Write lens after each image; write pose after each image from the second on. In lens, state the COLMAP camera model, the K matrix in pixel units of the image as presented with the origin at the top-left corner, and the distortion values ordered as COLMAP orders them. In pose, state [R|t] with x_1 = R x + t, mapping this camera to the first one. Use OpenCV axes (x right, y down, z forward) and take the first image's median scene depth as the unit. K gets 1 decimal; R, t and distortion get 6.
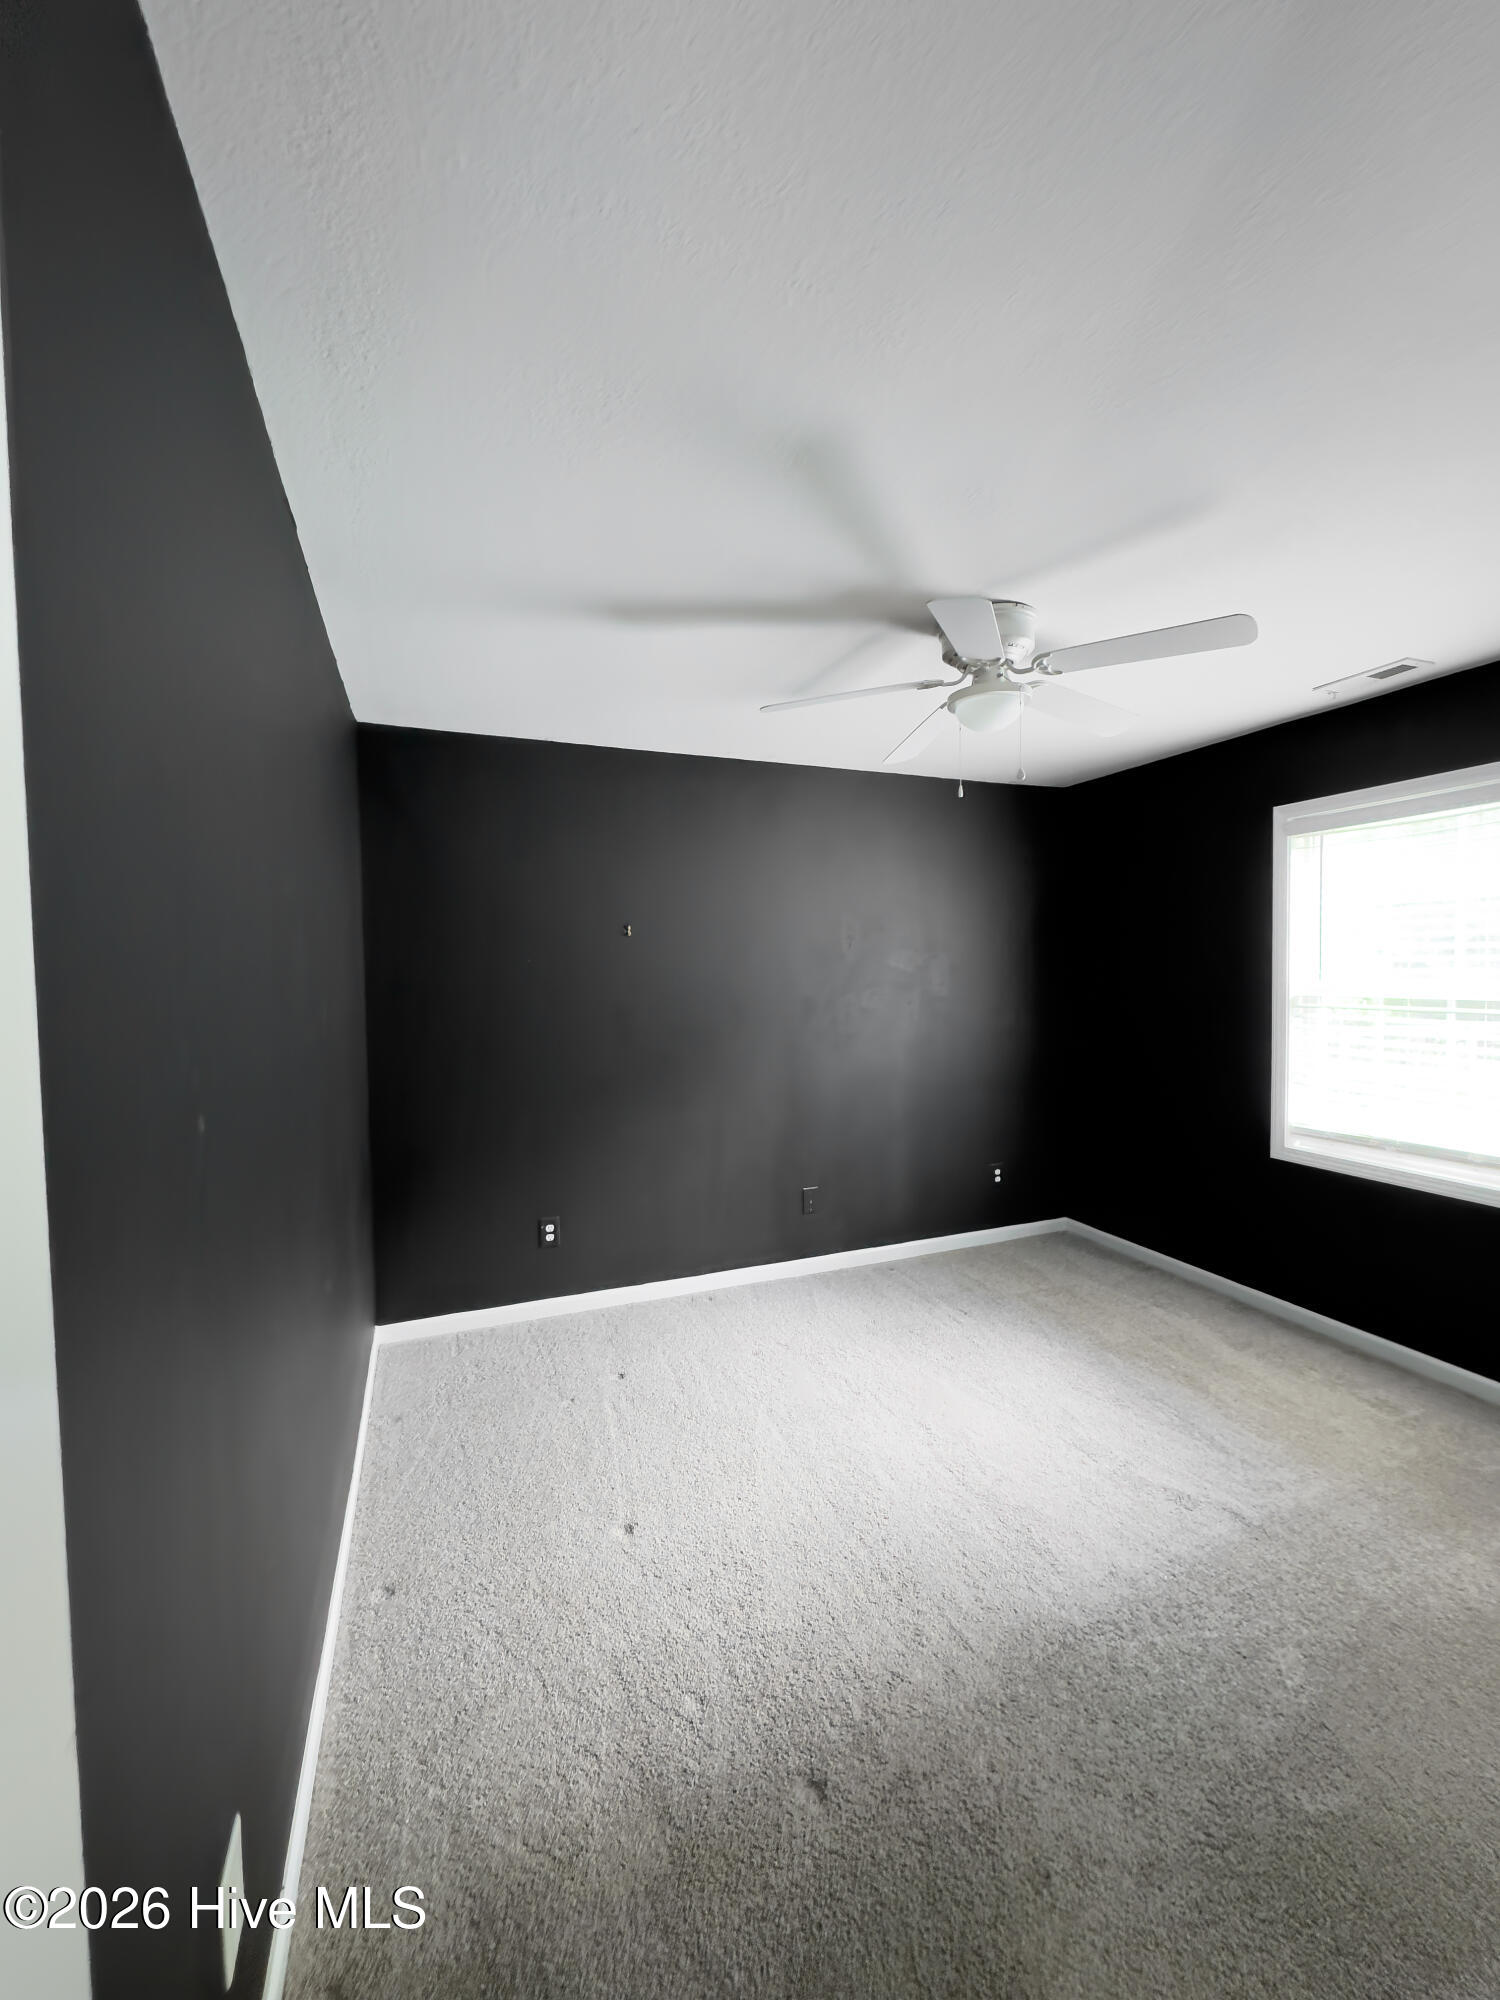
lens RADIAL K [[836.0, 0, 750.0], [0, 836.0, 1000.0], [0, 0, 1]] dist [-0.002592, 0.000125]
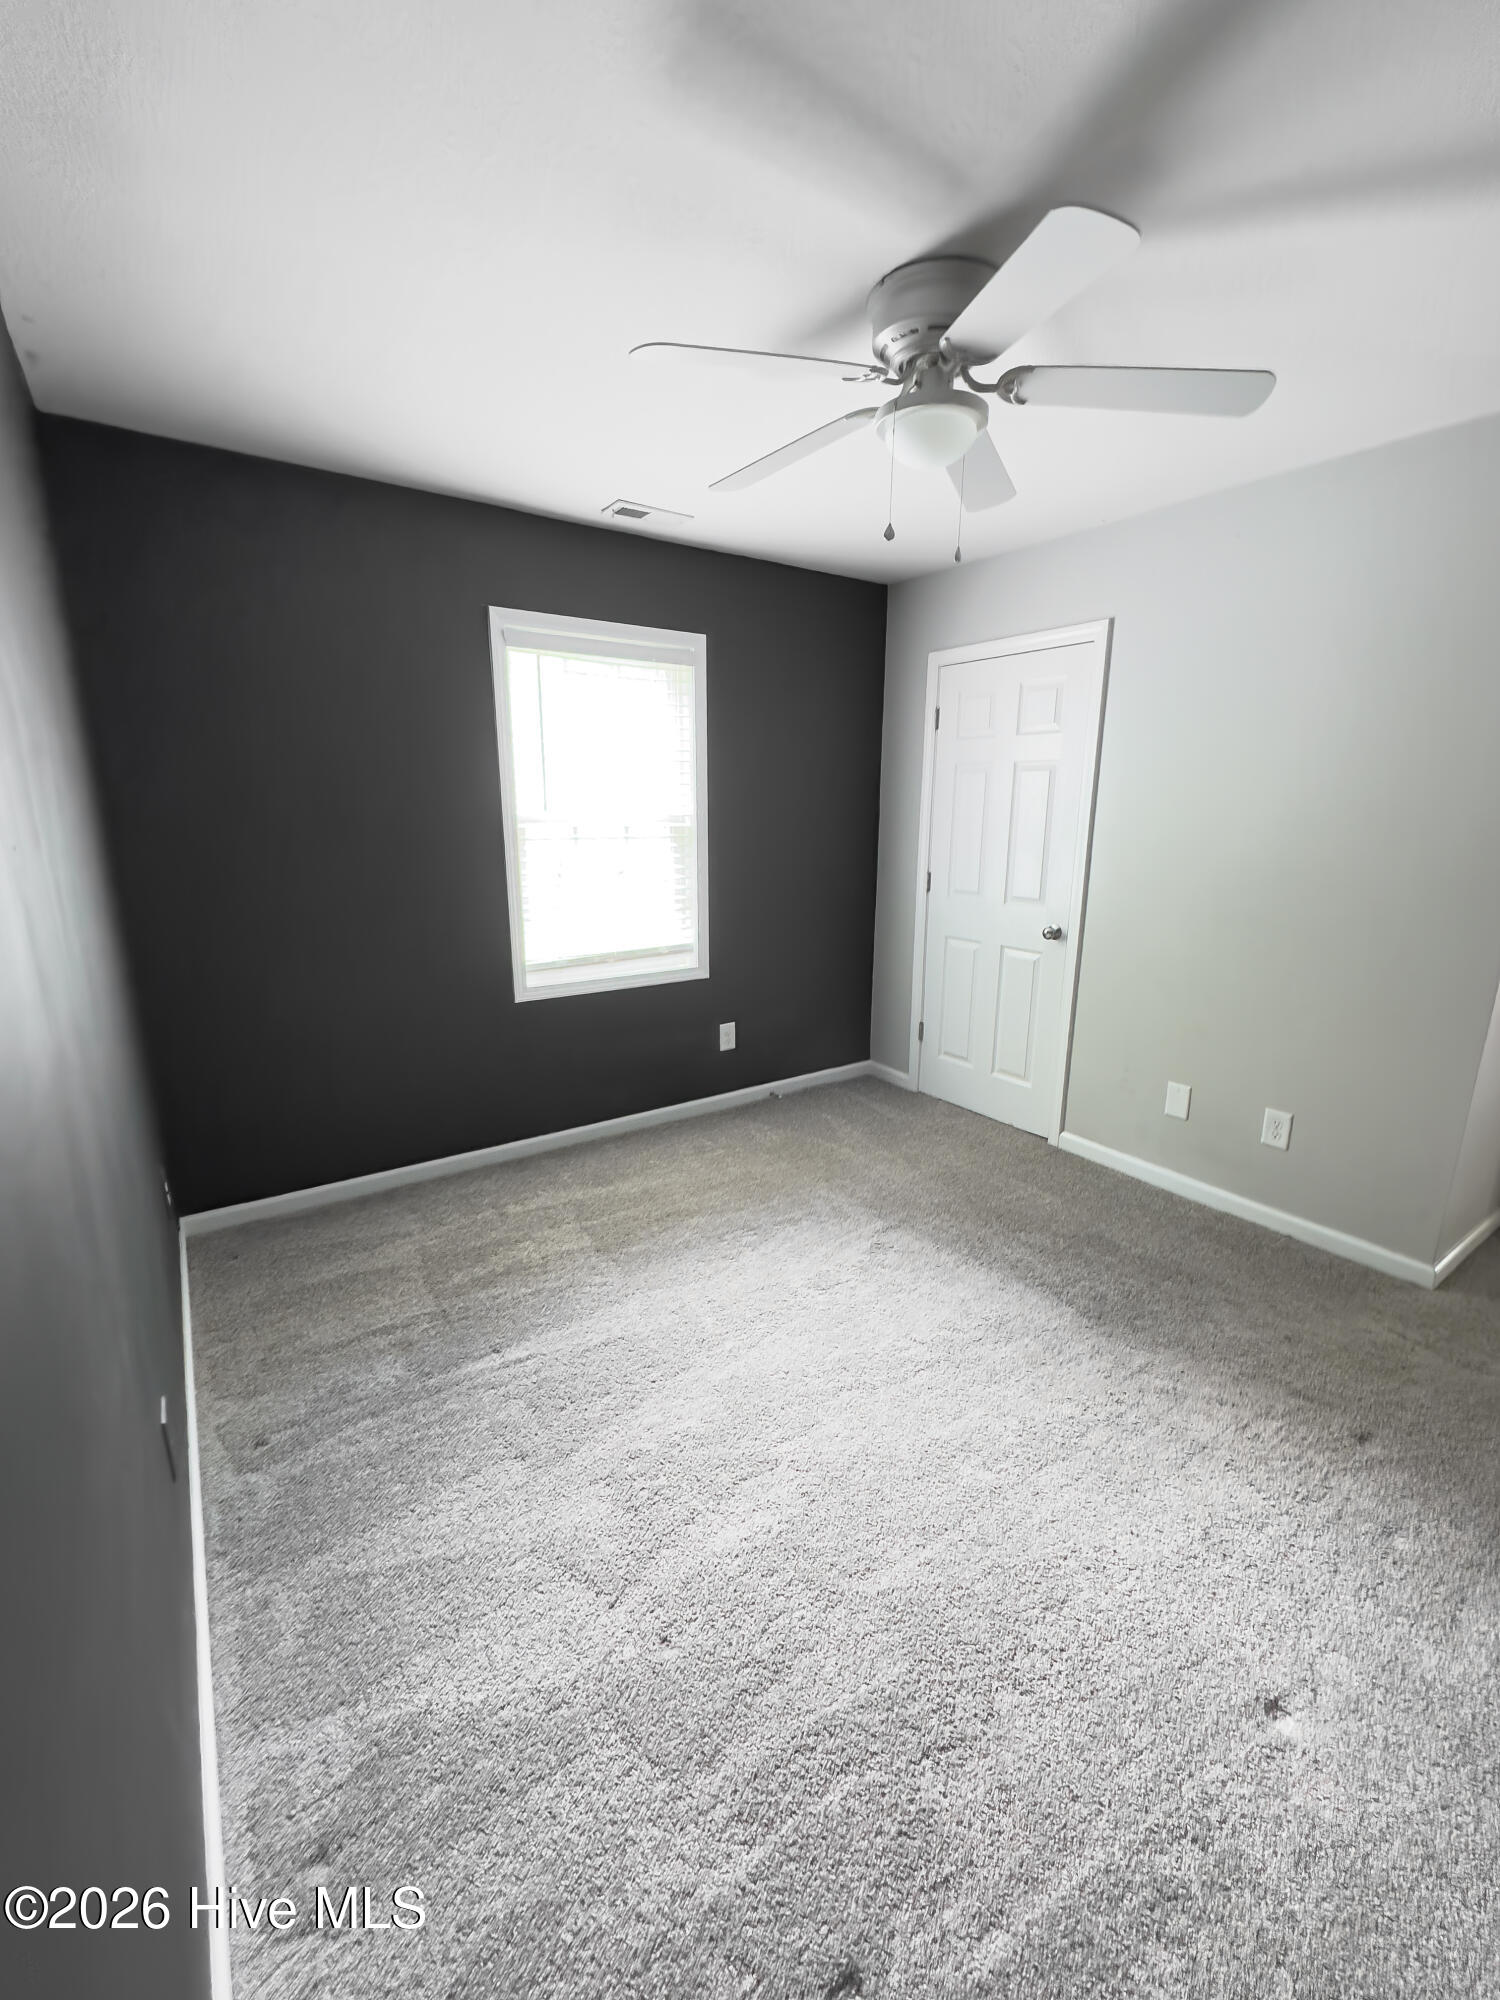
lens RADIAL K [[836.0, 0, 750.0], [0, 836.0, 1000.0], [0, 0, 1]] dist [-0.002592, 0.000125]
pose [[-0.250281, -0.214716, 0.944064, -0.364836], [0.028099, 0.973076, 0.228764, -0.026136], [-0.967765, 0.083783, -0.237510, 1.040561]]
